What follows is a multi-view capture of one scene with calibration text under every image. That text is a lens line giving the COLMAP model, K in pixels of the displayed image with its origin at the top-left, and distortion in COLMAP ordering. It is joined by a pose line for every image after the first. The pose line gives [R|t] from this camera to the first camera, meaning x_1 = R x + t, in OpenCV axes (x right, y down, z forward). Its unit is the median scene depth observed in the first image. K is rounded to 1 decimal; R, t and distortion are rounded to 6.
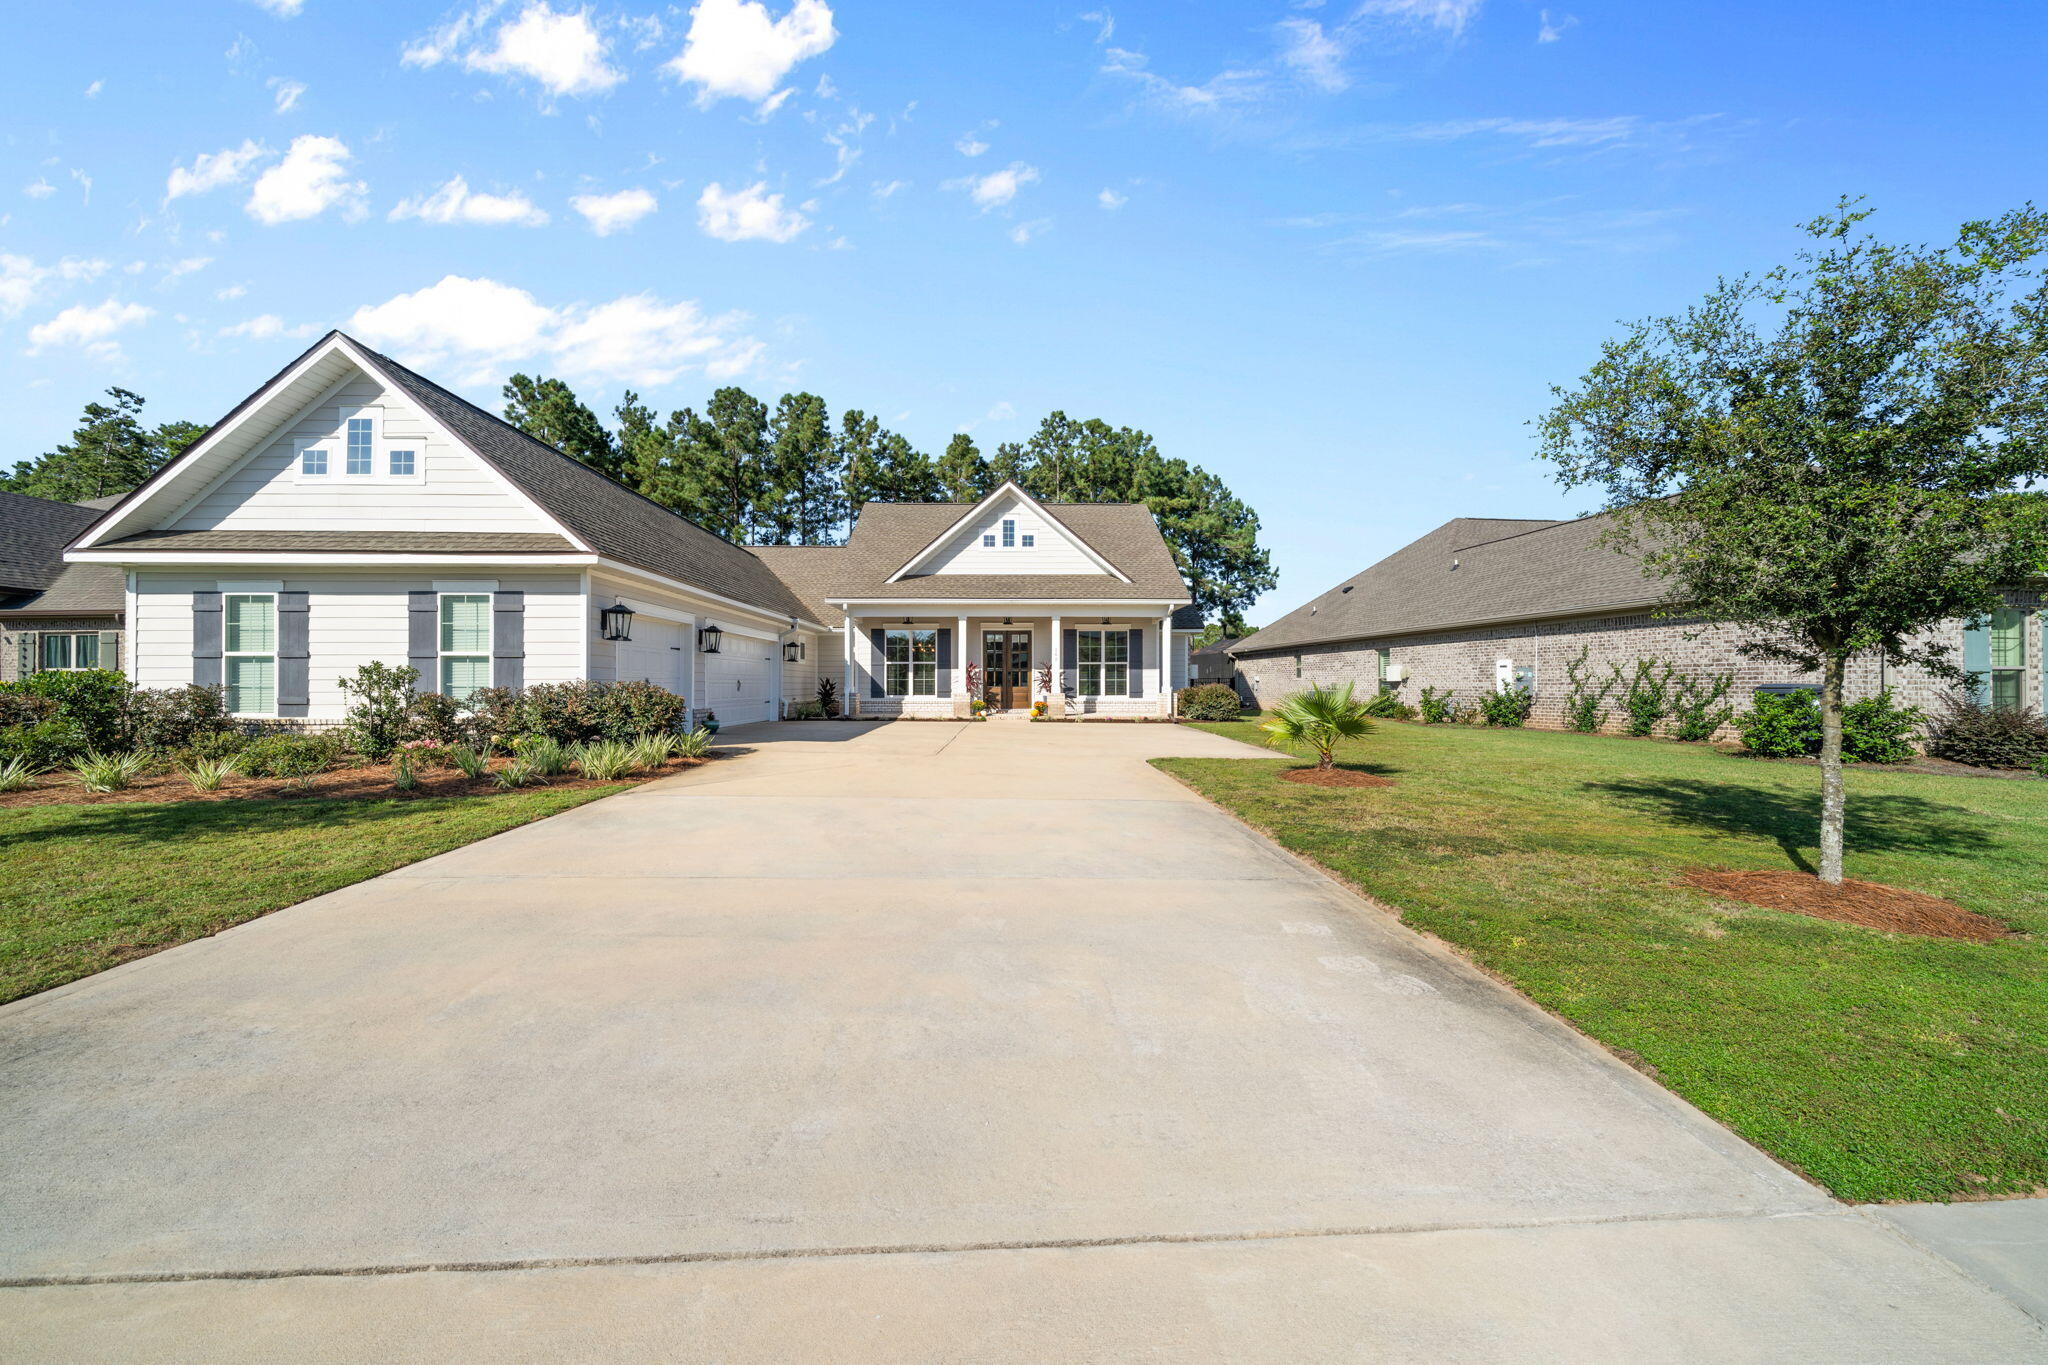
lens RADIAL K [[766.0, 0, 1019.6], [0, 766.0, 675.5], [0, 0, 1]] dist [-0.003399, -0.000271]
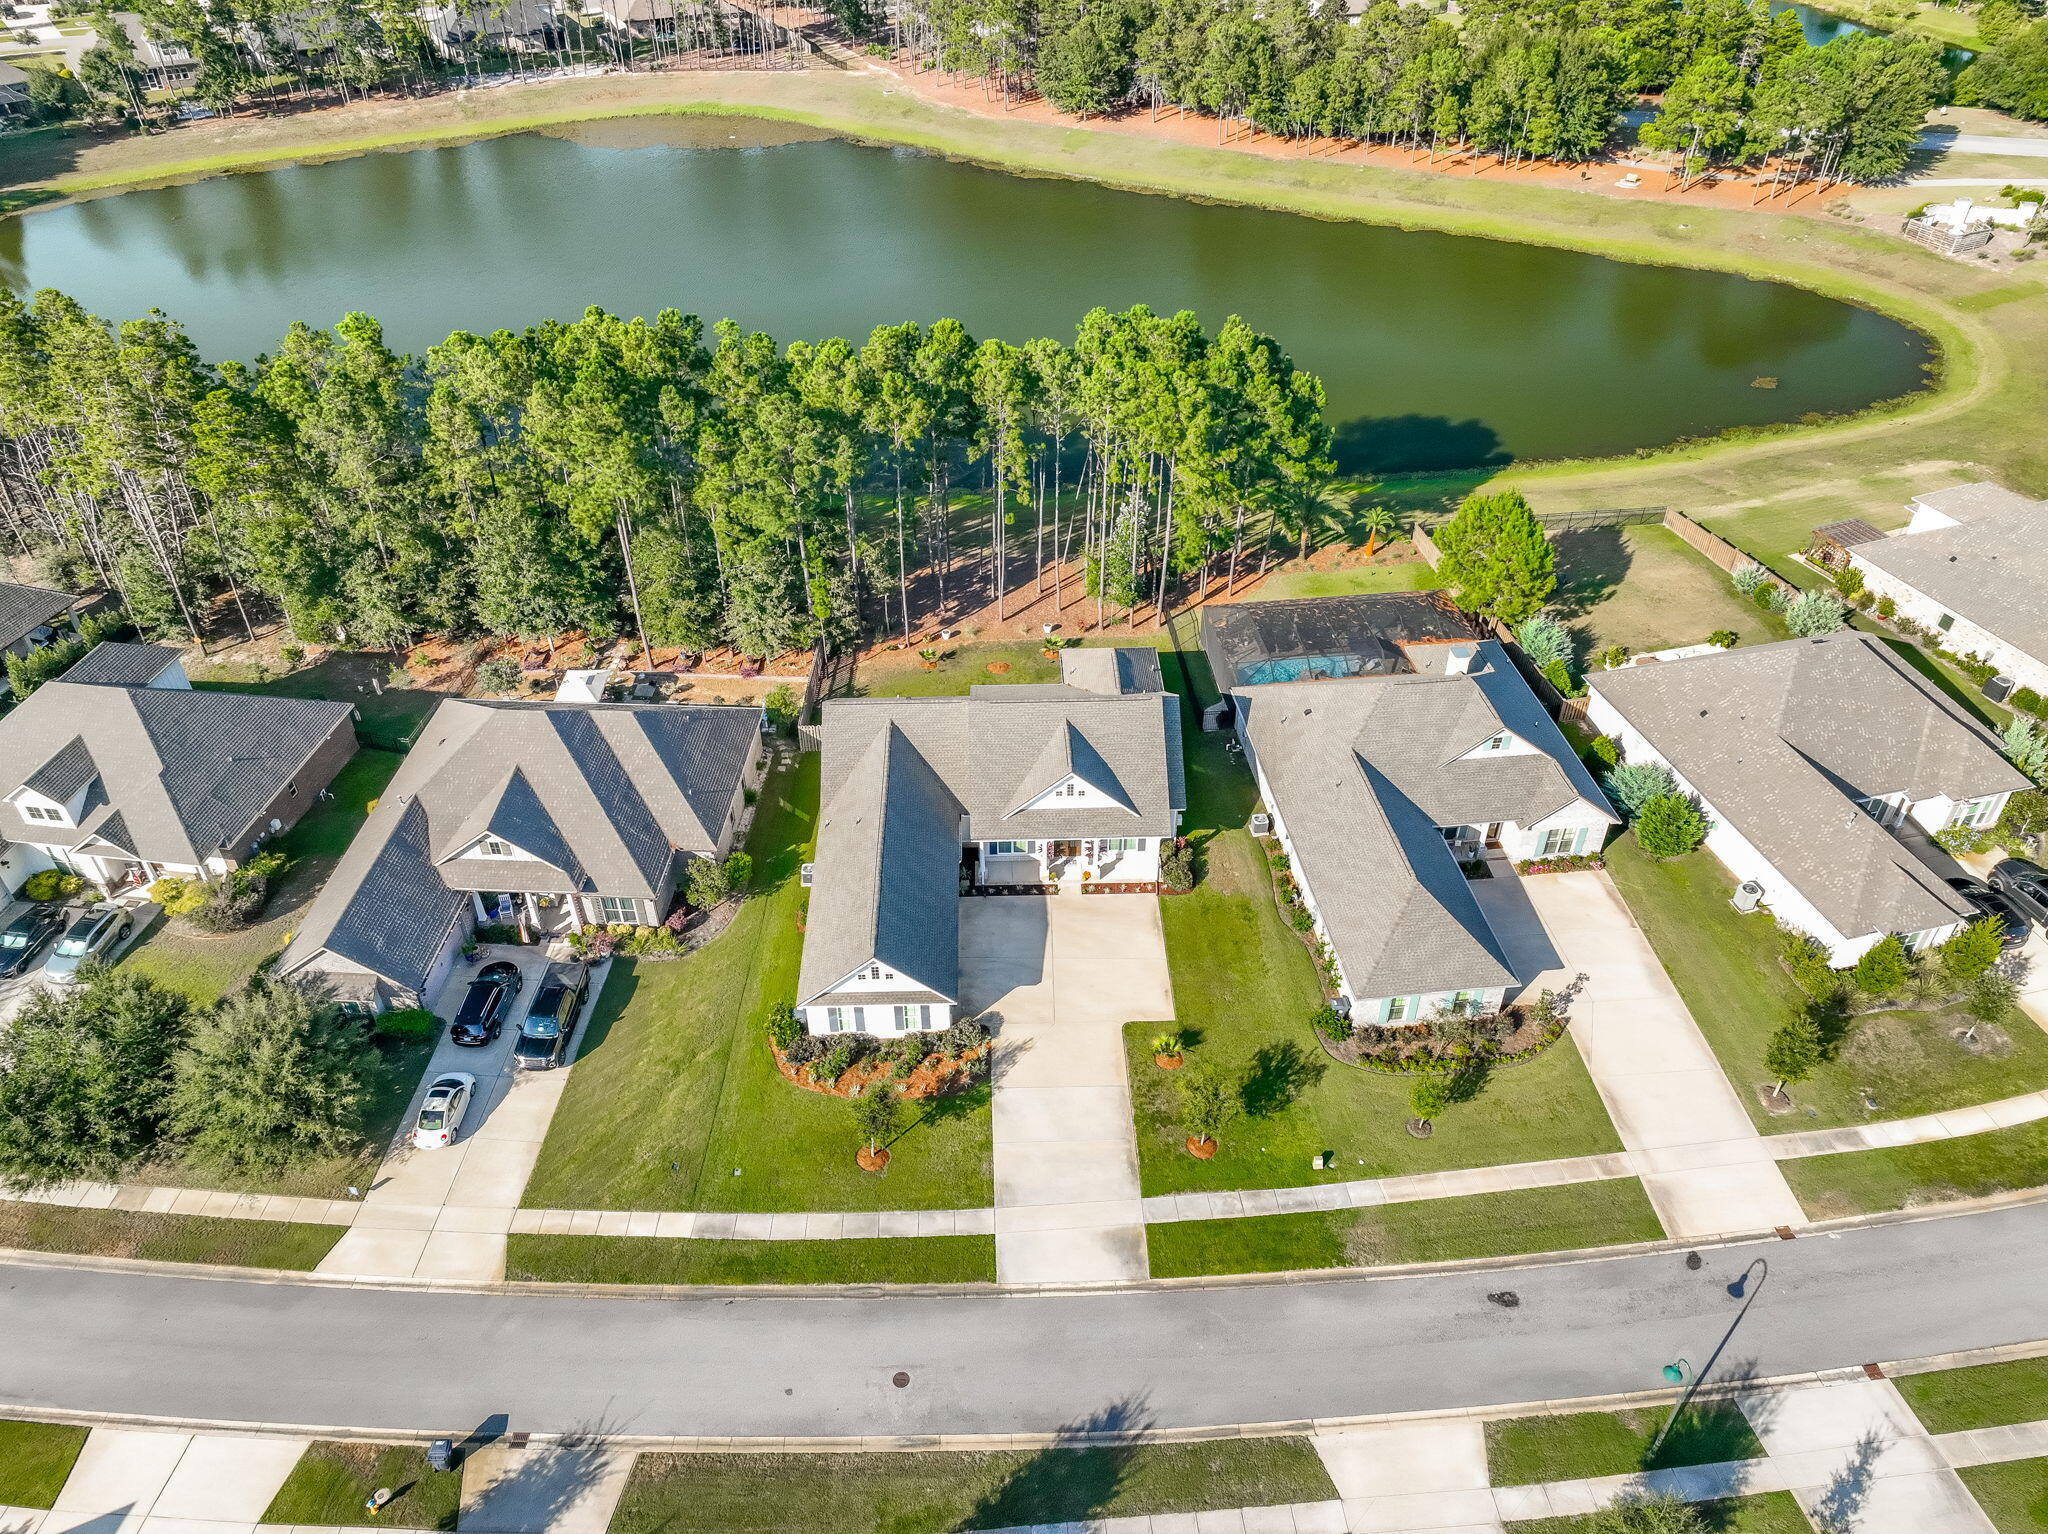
lens RADIAL K [[1439.9, 0, 1024.3], [0, 1439.9, 762.2], [0, 0, 1]] dist [0.001540, 0.018076]
pose [[0.999934, -0.002990, -0.011072, -0.117408], [0.009267, 0.779458, 0.626386, -3.253623], [0.006758, -0.626447, 0.779434, -2.149027]]
